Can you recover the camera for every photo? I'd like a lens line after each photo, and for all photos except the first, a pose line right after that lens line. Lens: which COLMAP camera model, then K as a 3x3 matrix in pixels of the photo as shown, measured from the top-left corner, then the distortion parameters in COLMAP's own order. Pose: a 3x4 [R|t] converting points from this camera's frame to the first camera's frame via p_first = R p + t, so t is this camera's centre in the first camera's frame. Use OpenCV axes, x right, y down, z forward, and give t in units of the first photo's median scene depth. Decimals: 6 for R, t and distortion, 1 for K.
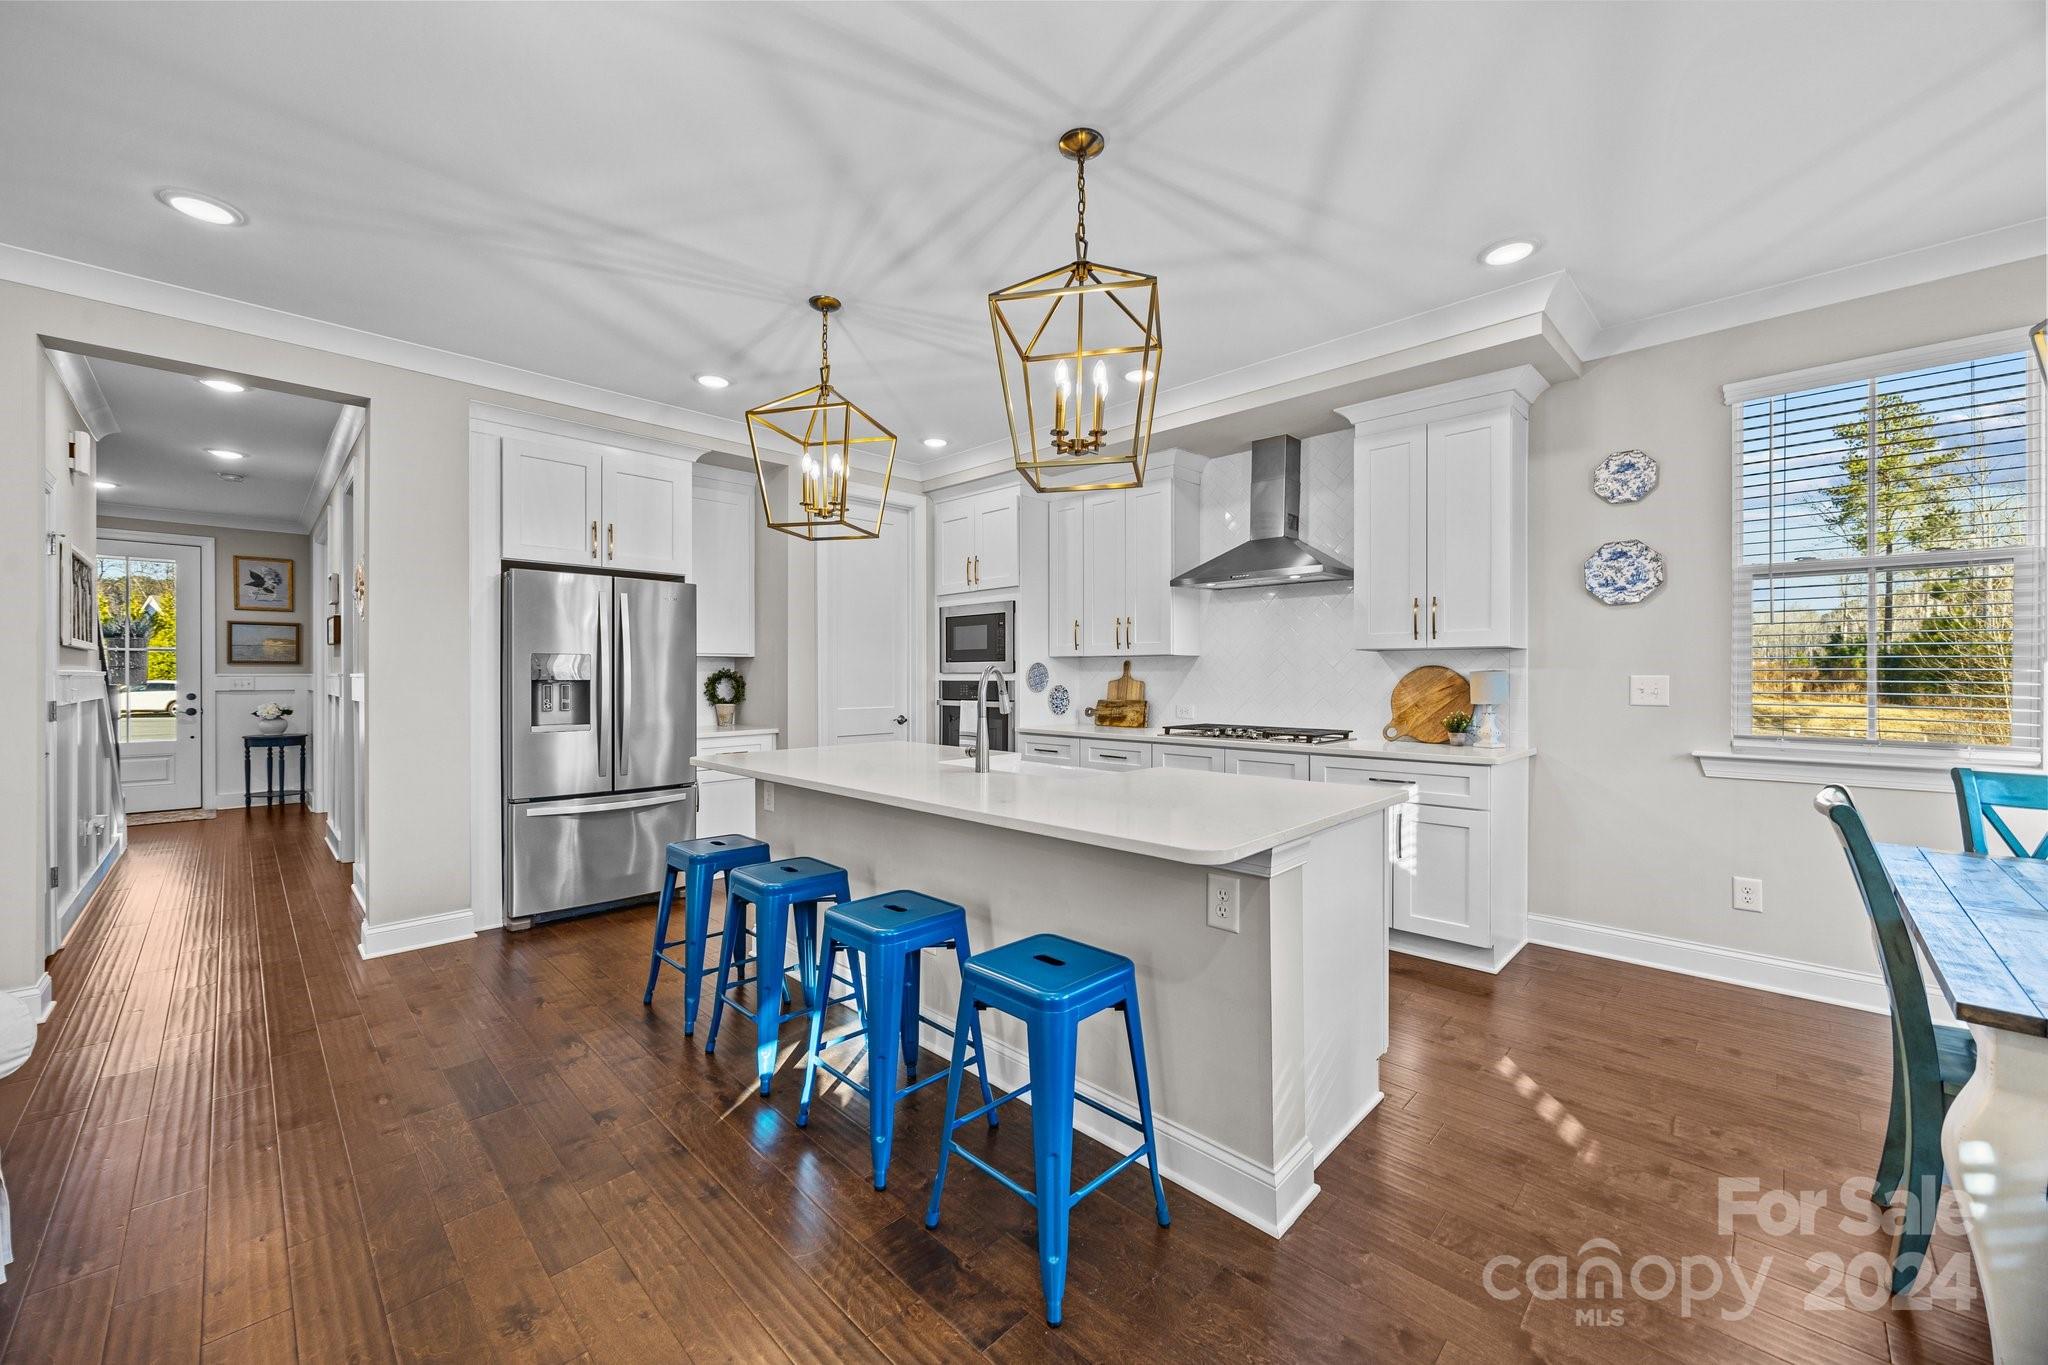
lens RADIAL K [[782.0, 0, 1024.1], [0, 782.0, 667.8], [0, 0, 1]] dist [-0.000052, 0.000091]
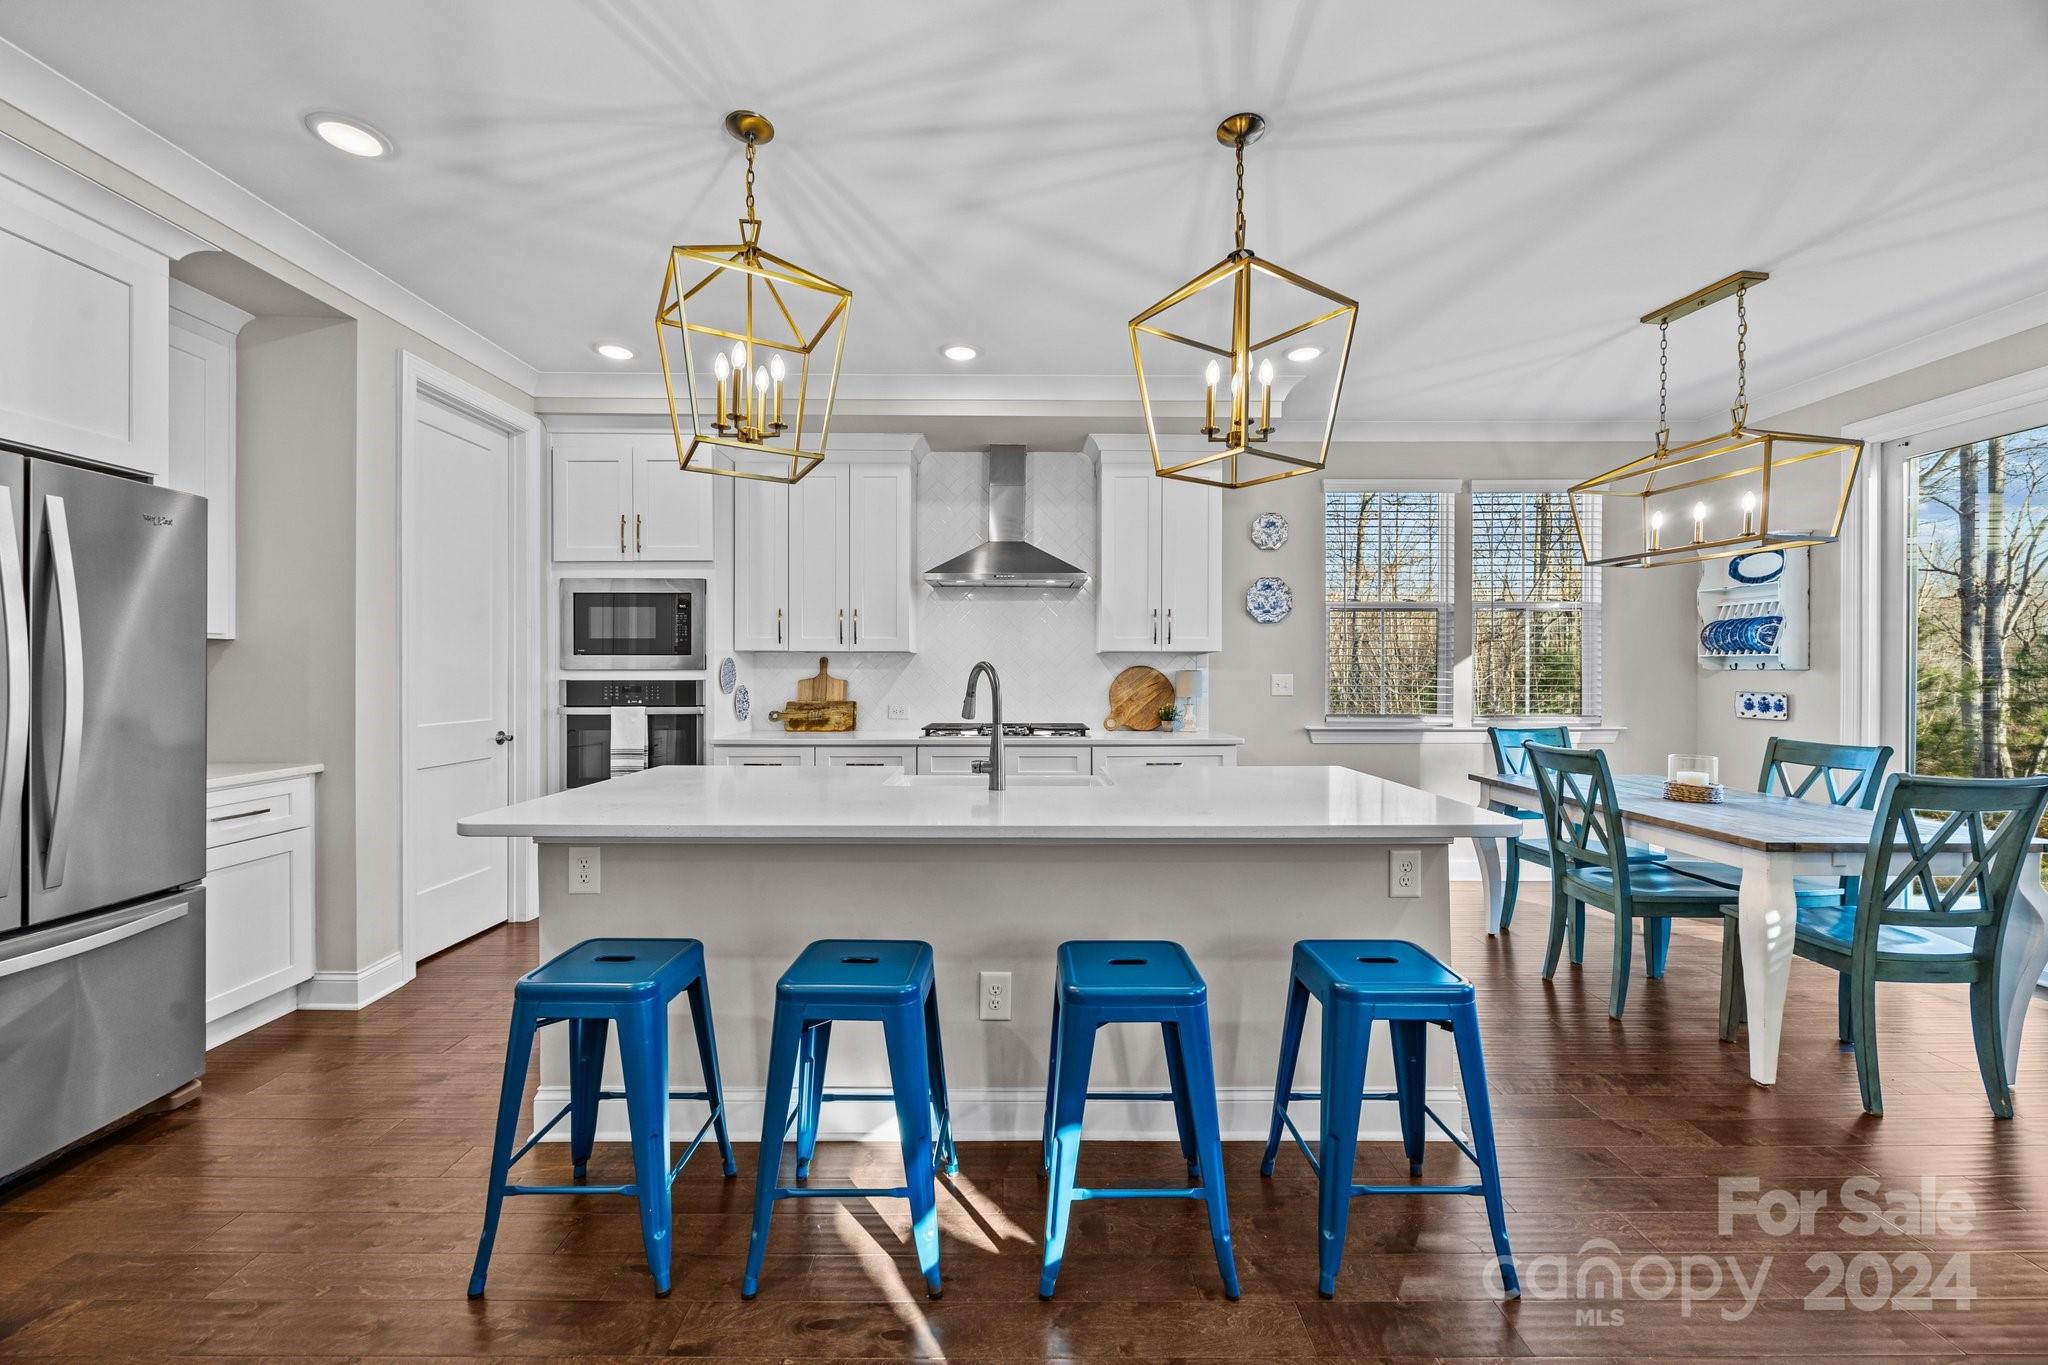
lens RADIAL K [[782.0, 0, 1024.1], [0, 782.0, 667.8], [0, 0, 1]] dist [-0.000052, 0.000091]
pose [[0.710846, 0.006265, 0.703320, -0.403252], [-0.008624, 0.999963, -0.000191, 0.001759], [-0.703295, -0.005930, 0.710874, 0.248579]]
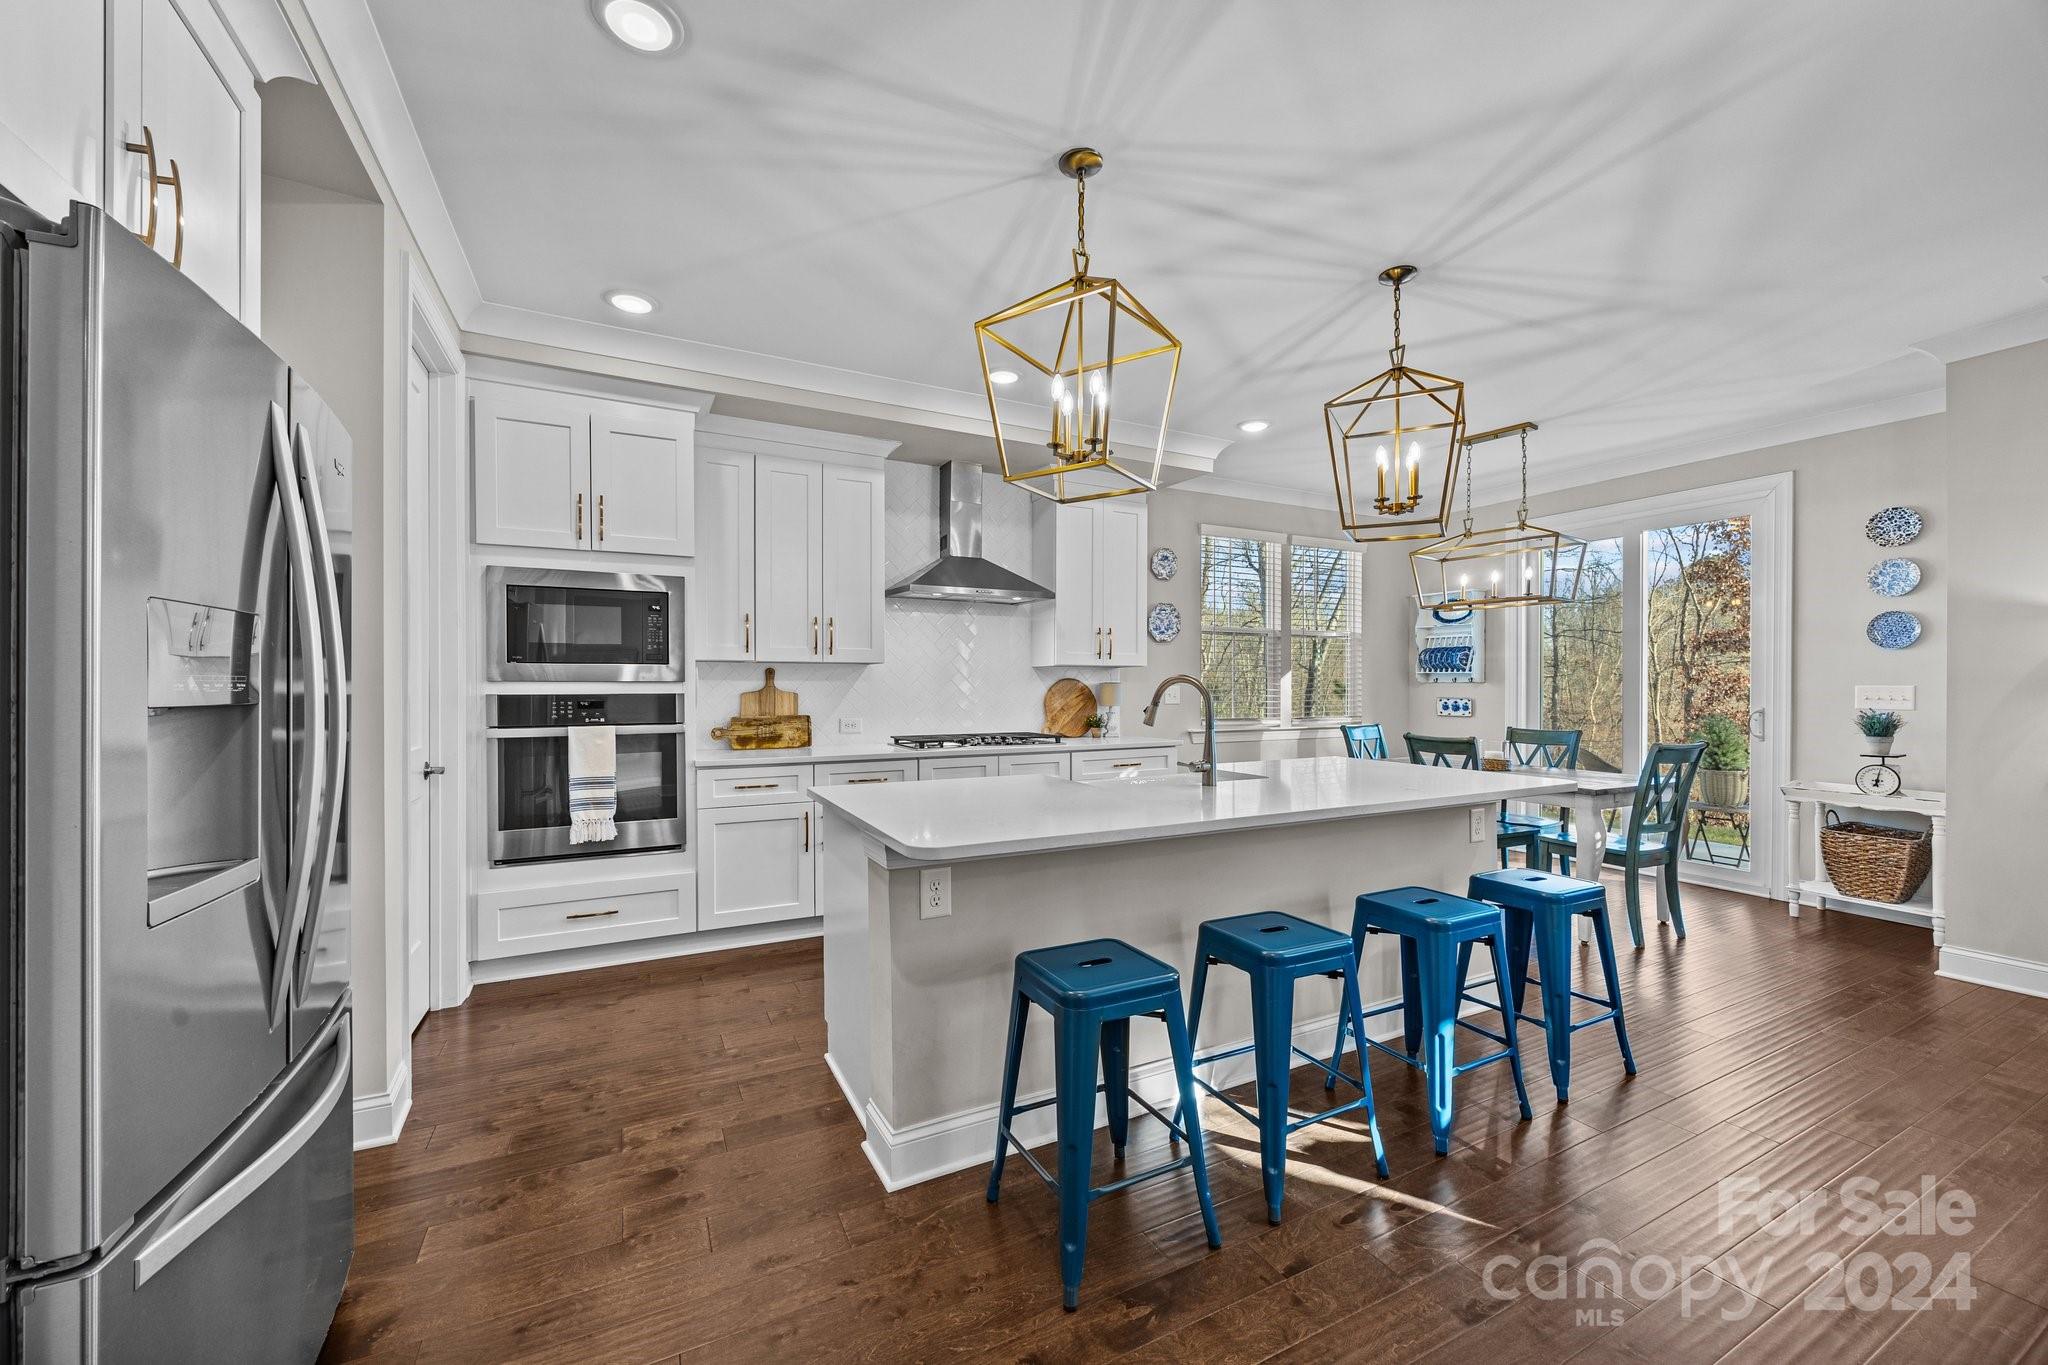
lens RADIAL K [[783.7, 0, 1024.0], [0, 783.7, 682.5], [0, 0, 1]] dist [-0.000584, 0.000052]
pose [[0.319608, 0.003704, 0.947543, -0.678431], [-0.010235, 0.999948, -0.000457, 0.004842], [-0.947495, -0.009552, 0.319629, 0.587265]]
